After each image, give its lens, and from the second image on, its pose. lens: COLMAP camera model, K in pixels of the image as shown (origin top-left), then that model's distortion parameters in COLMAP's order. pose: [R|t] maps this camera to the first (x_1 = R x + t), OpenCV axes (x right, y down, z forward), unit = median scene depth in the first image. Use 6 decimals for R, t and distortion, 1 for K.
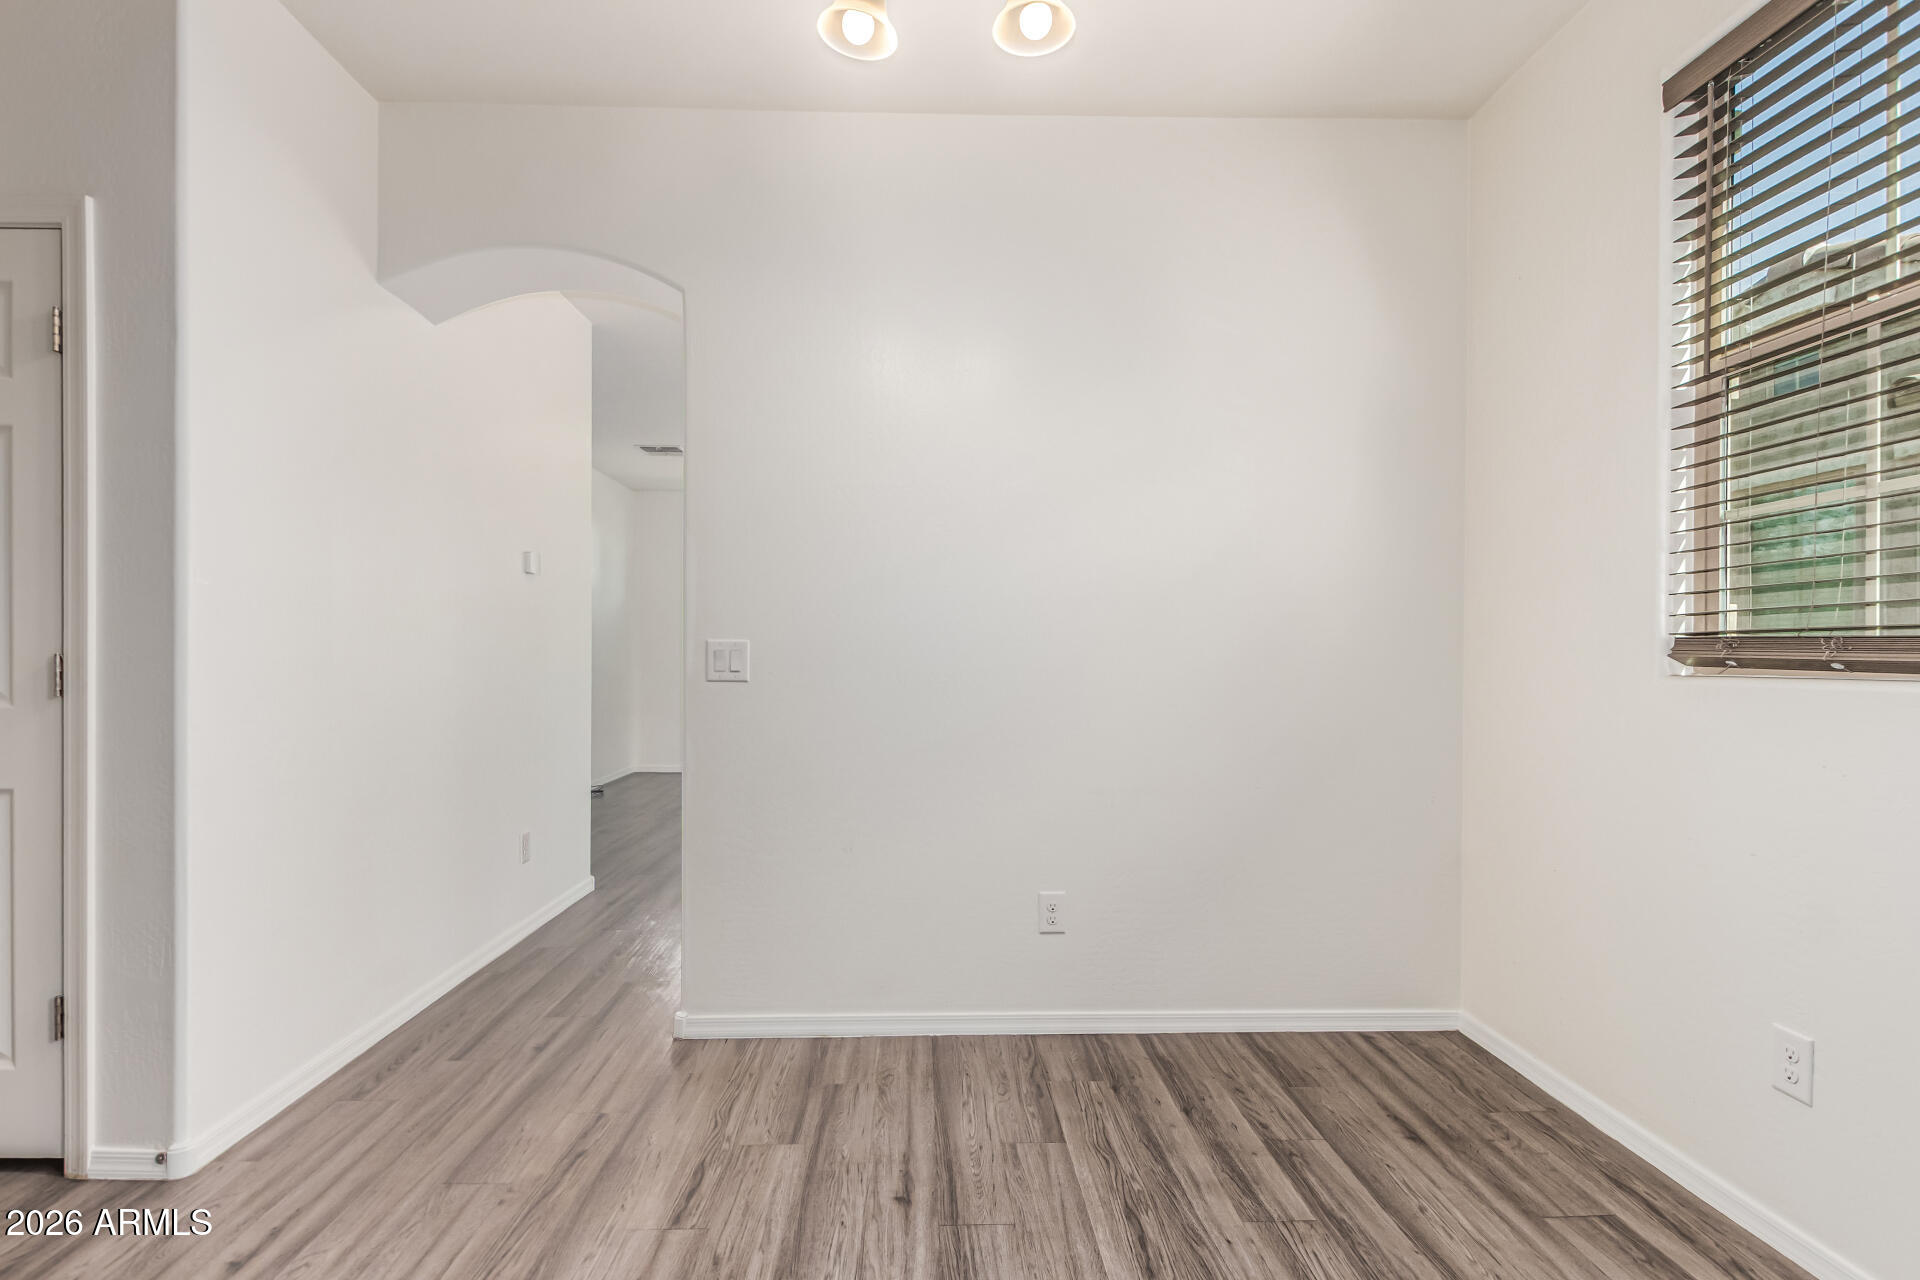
lens RADIAL K [[909.4, 0, 922.7], [0, 909.4, 653.4], [0, 0, 1]] dist [0.009928, -0.003912]
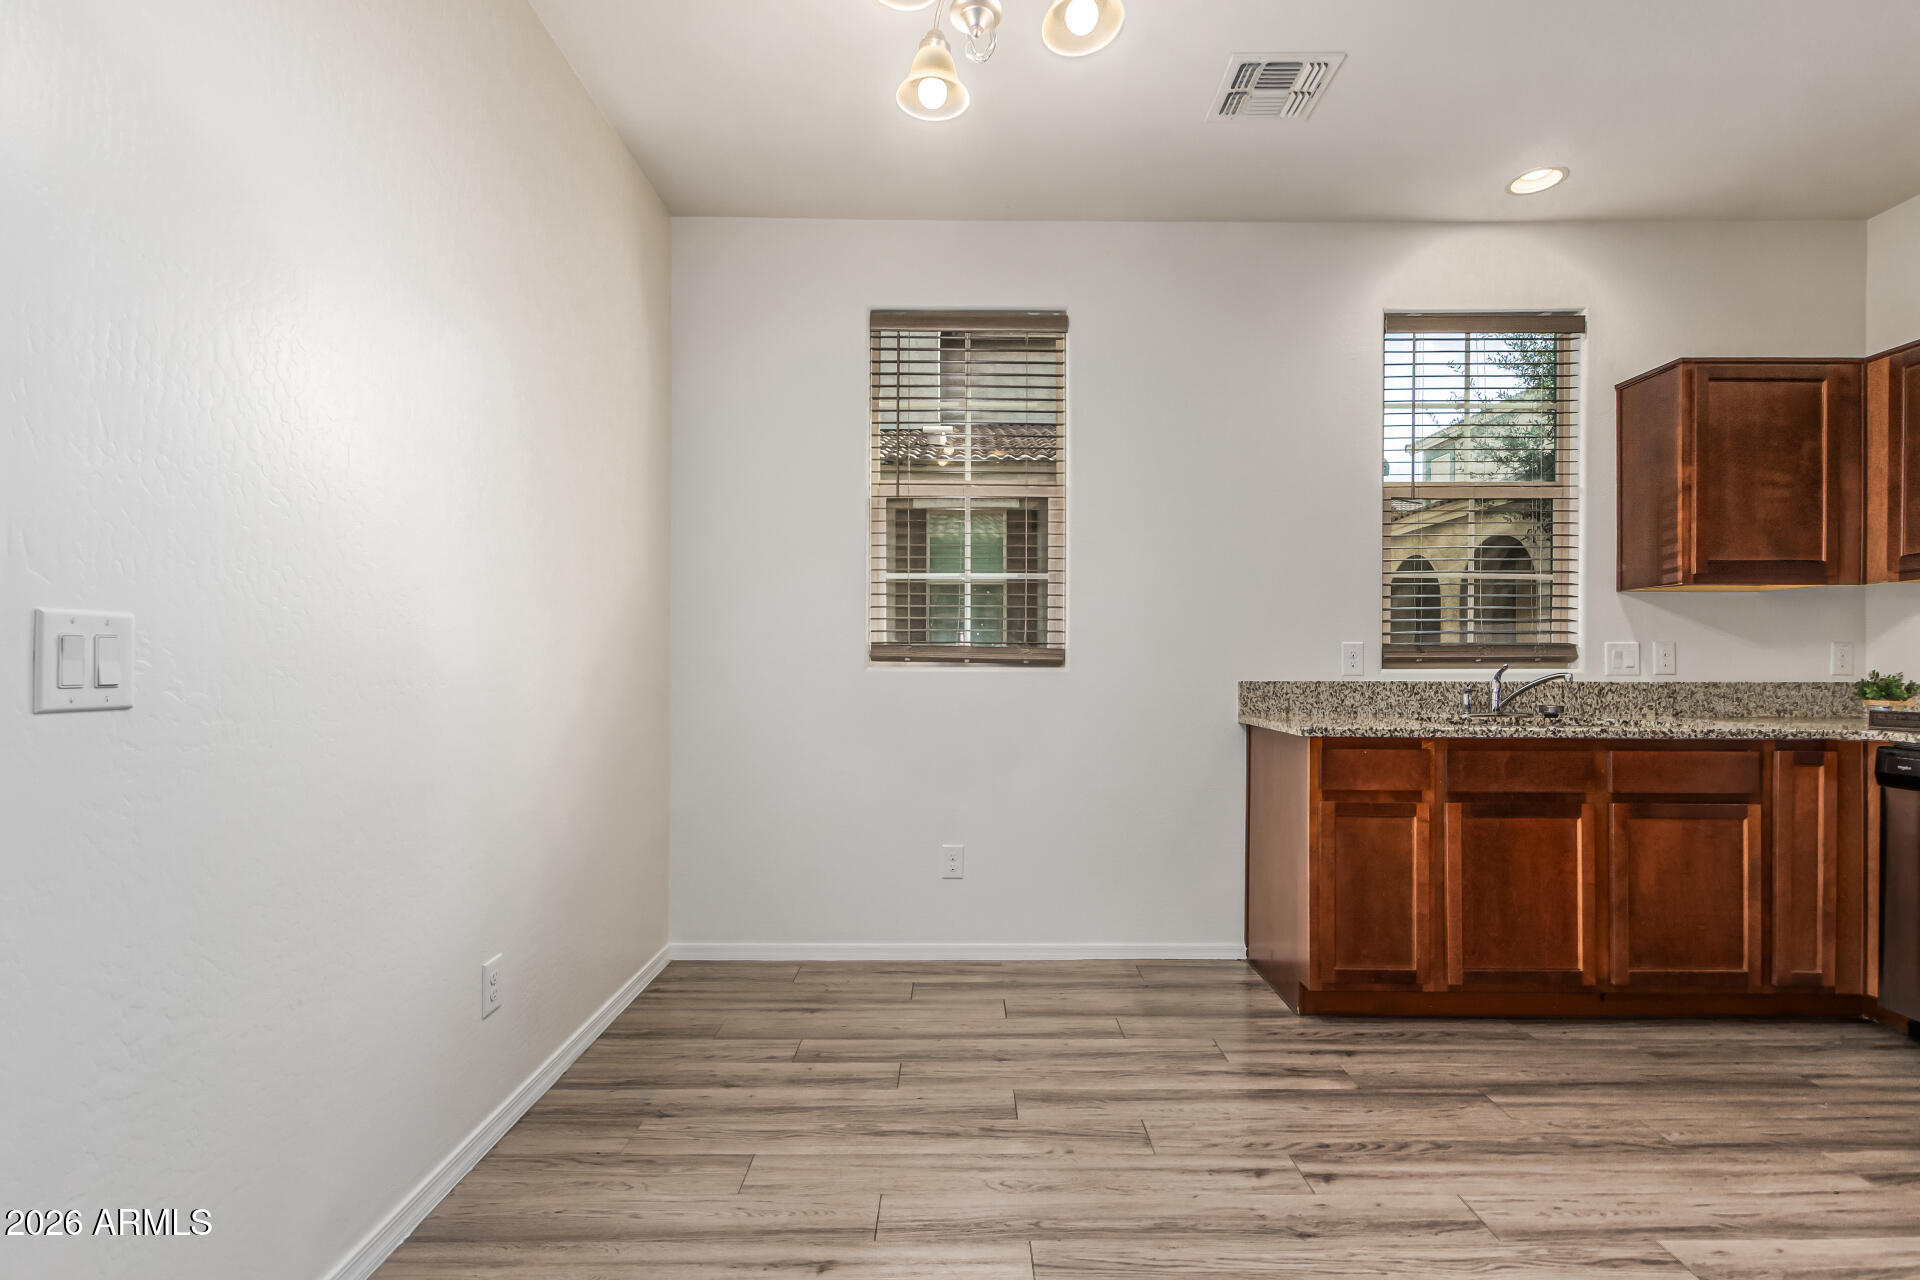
lens RADIAL K [[909.4, 0, 964.8], [0, 909.4, 664.7], [0, 0, 1]] dist [0.009928, -0.003912]
pose [[-0.002691, -0.006539, 0.999975, -0.821847], [-0.007131, 0.999953, 0.006520, 0.005365], [-0.999971, -0.007113, -0.002738, 0.788691]]
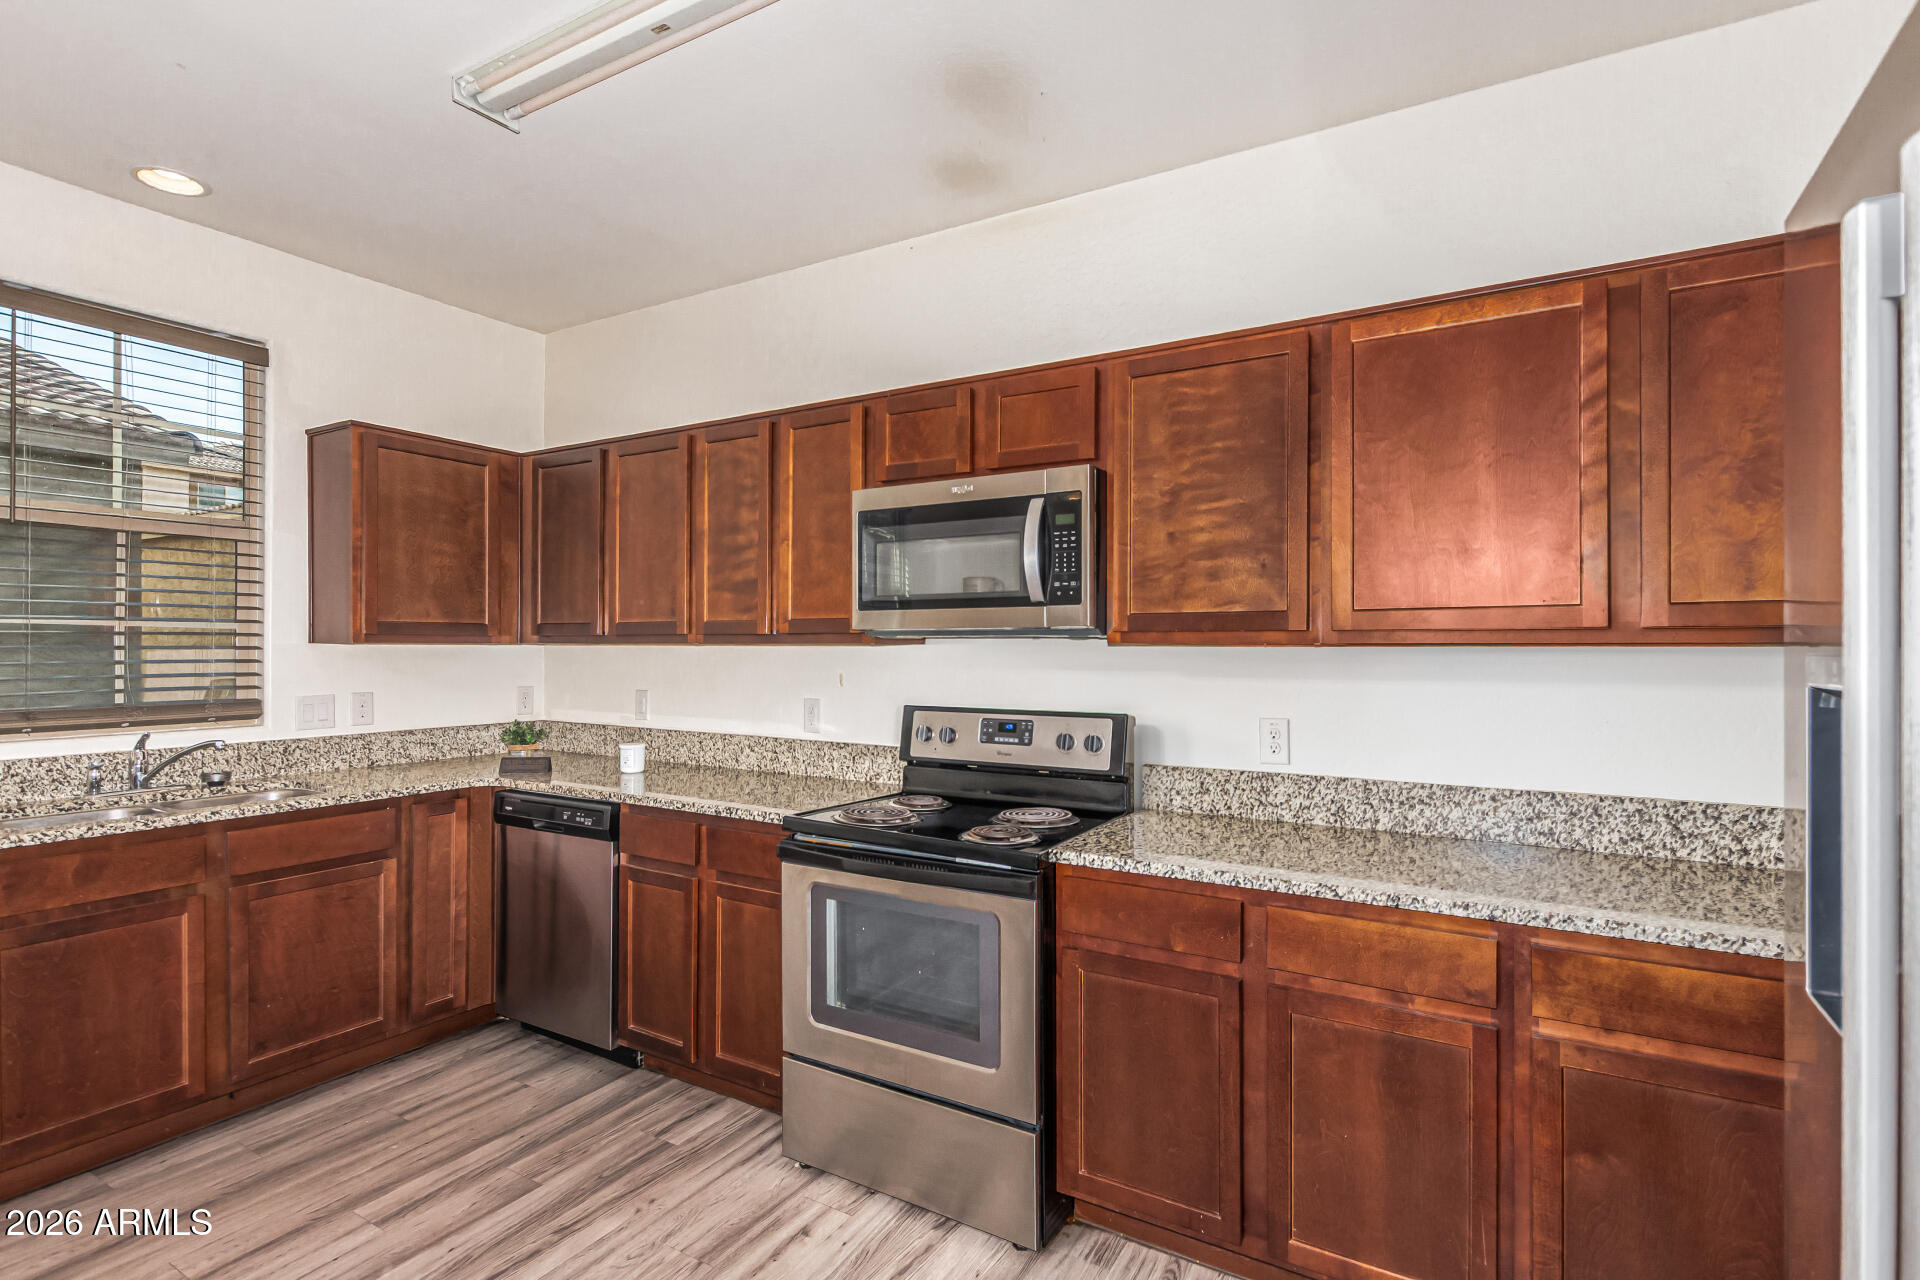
lens RADIAL K [[909.4, 0, 968.3], [0, 909.4, 642.7], [0, 0, 1]] dist [0.009928, -0.003912]
pose [[-0.859660, -0.000001, 0.510867, -0.980785], [-0.005275, 0.999947, -0.008873, -0.114044], [-0.510840, -0.010323, -0.859614, 0.405791]]
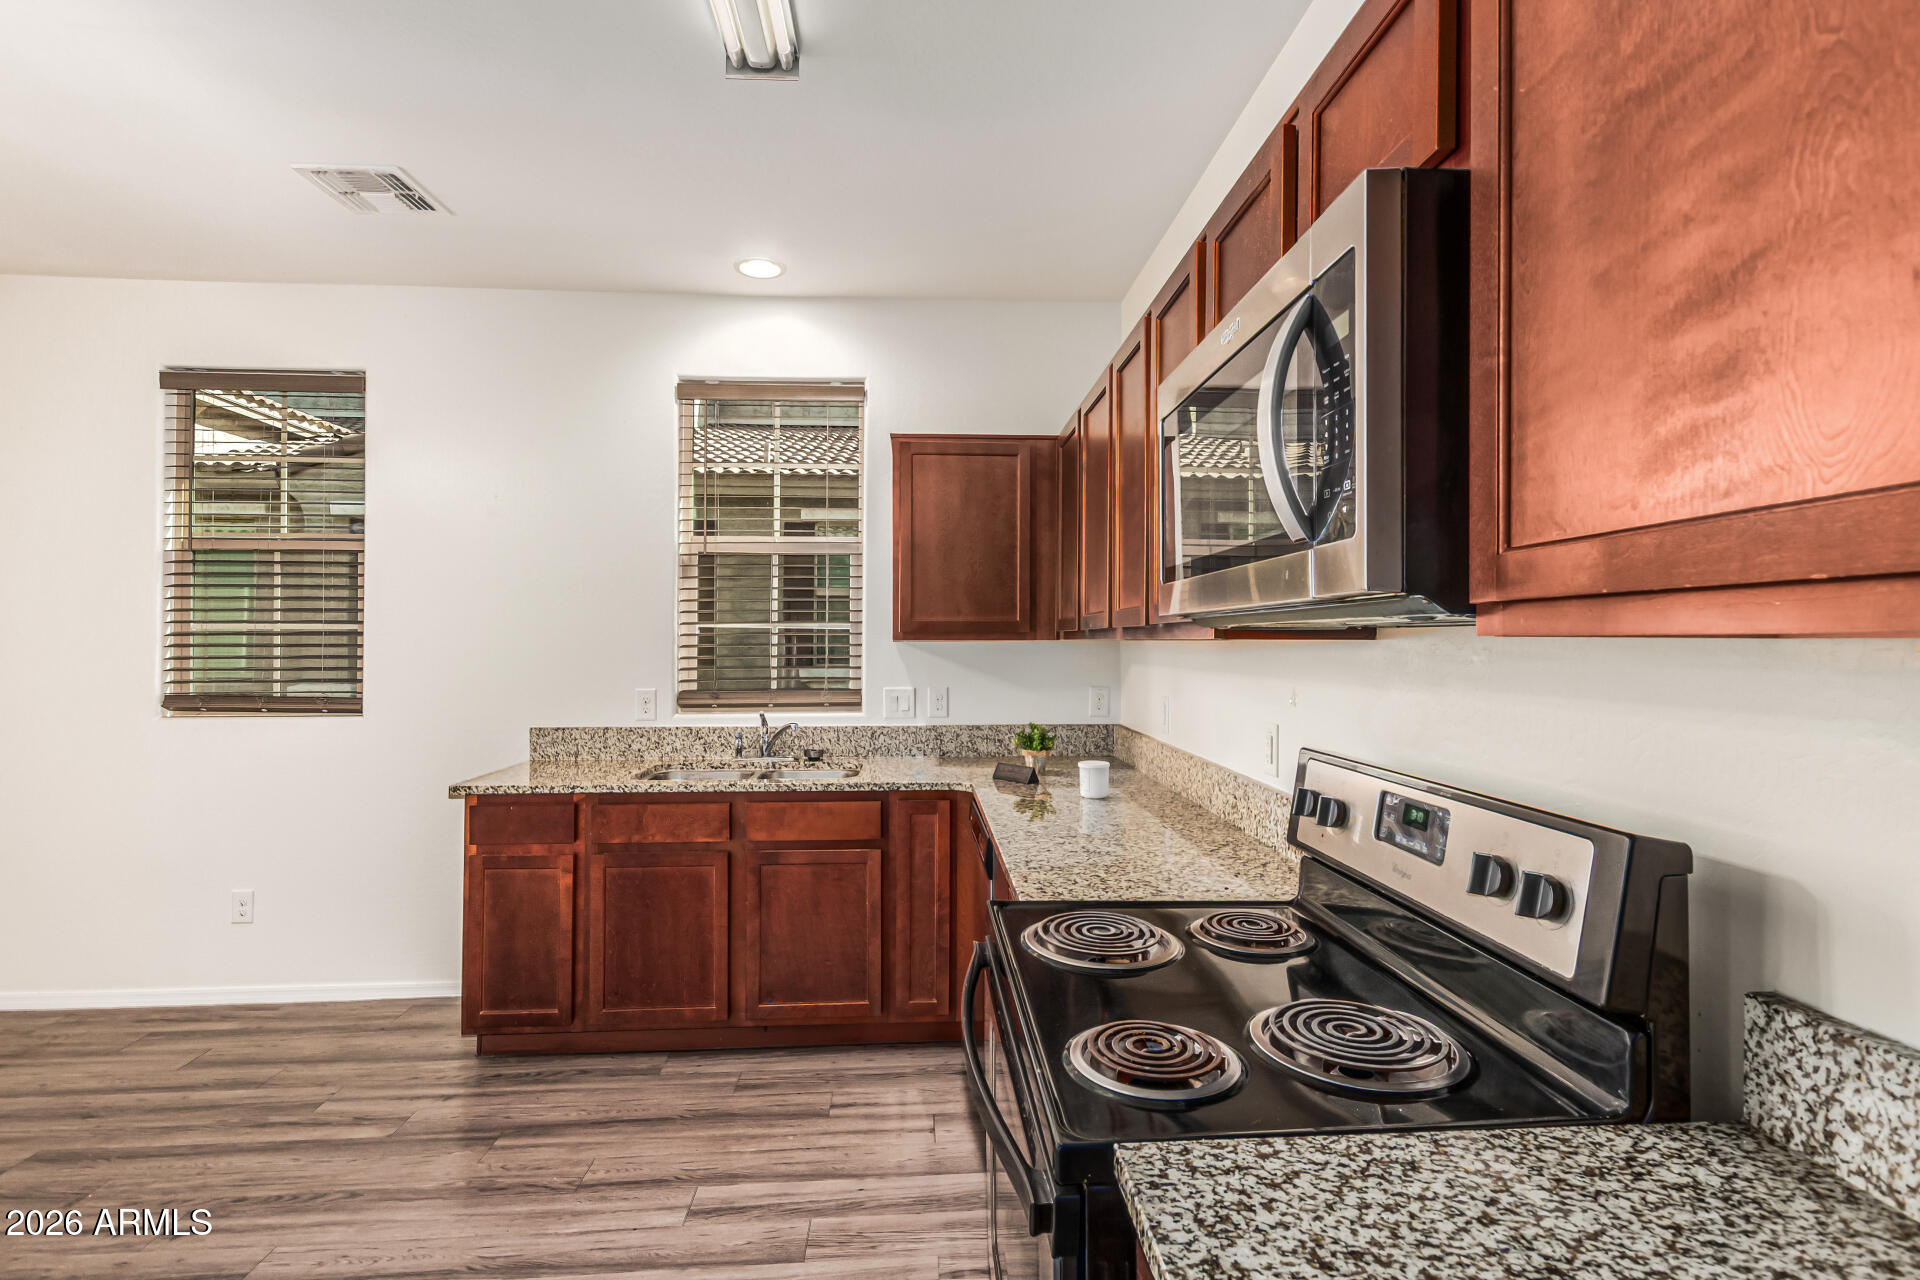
lens RADIAL K [[909.4, 0, 972.1], [0, 909.4, 633.0], [0, 0, 1]] dist [0.009928, -0.003912]
pose [[-0.062948, 0.009121, 0.997975, -0.953118], [-0.003538, 0.999950, -0.009362, -0.119833], [-0.998011, -0.004121, -0.062913, -0.393803]]
